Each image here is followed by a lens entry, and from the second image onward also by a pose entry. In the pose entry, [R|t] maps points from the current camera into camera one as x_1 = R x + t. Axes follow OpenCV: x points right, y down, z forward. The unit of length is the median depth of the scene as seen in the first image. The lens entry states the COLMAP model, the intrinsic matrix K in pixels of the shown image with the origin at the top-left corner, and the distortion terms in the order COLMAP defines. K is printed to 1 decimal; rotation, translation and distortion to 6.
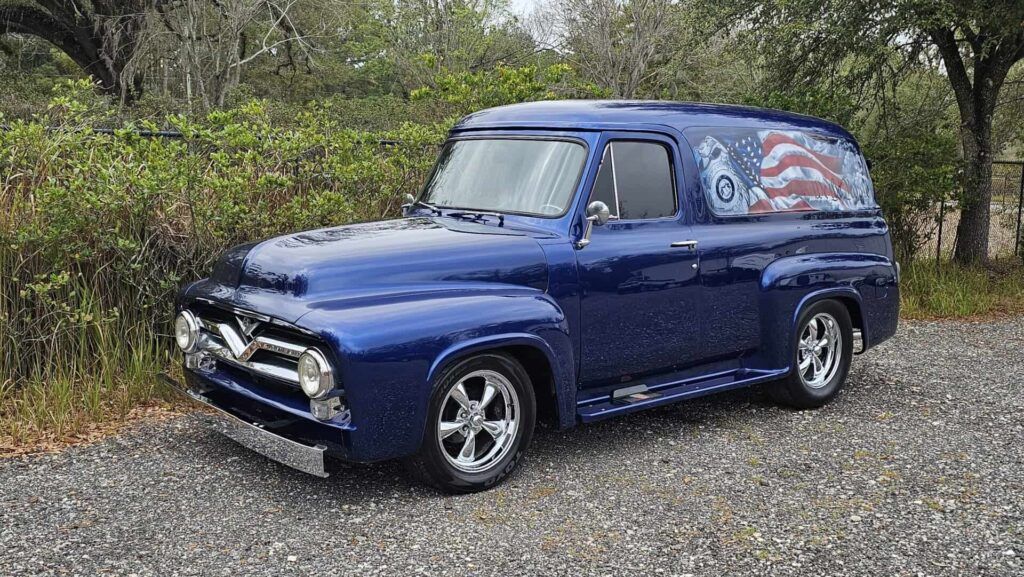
lens RADIAL K [[993.4, 0, 519.0], [0, 993.4, 295.1], [0, 0, 1]] dist [0.100288, 0.000000]
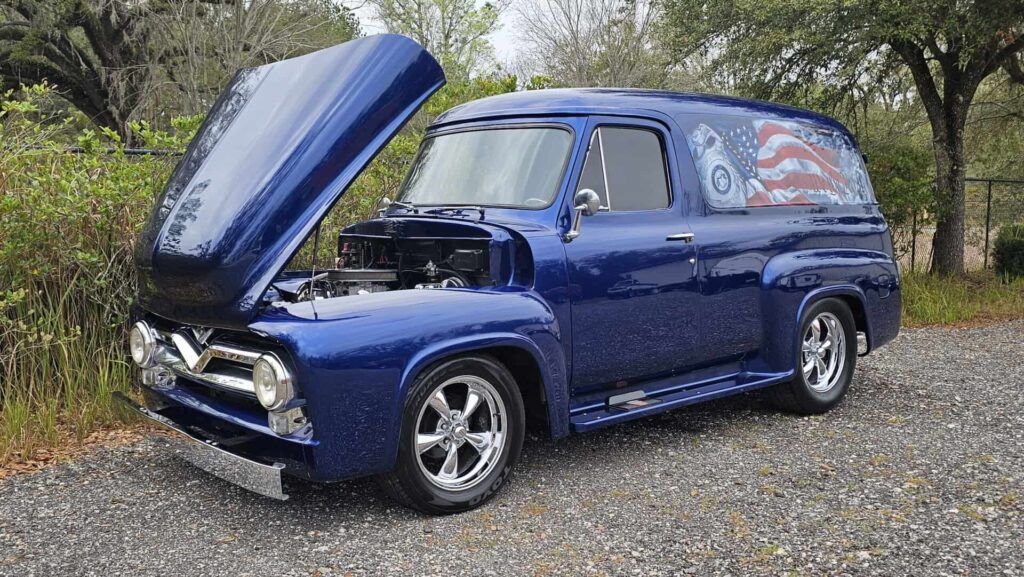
lens RADIAL K [[944.6, 0, 519.3], [0, 944.6, 292.6], [0, 0, 1]] dist [0.072935, 0.000000]
pose [[0.999660, -0.022899, 0.012458, 0.003457], [0.023292, 0.999204, -0.032377, 0.023535], [-0.011706, 0.032656, 0.999398, 0.114985]]
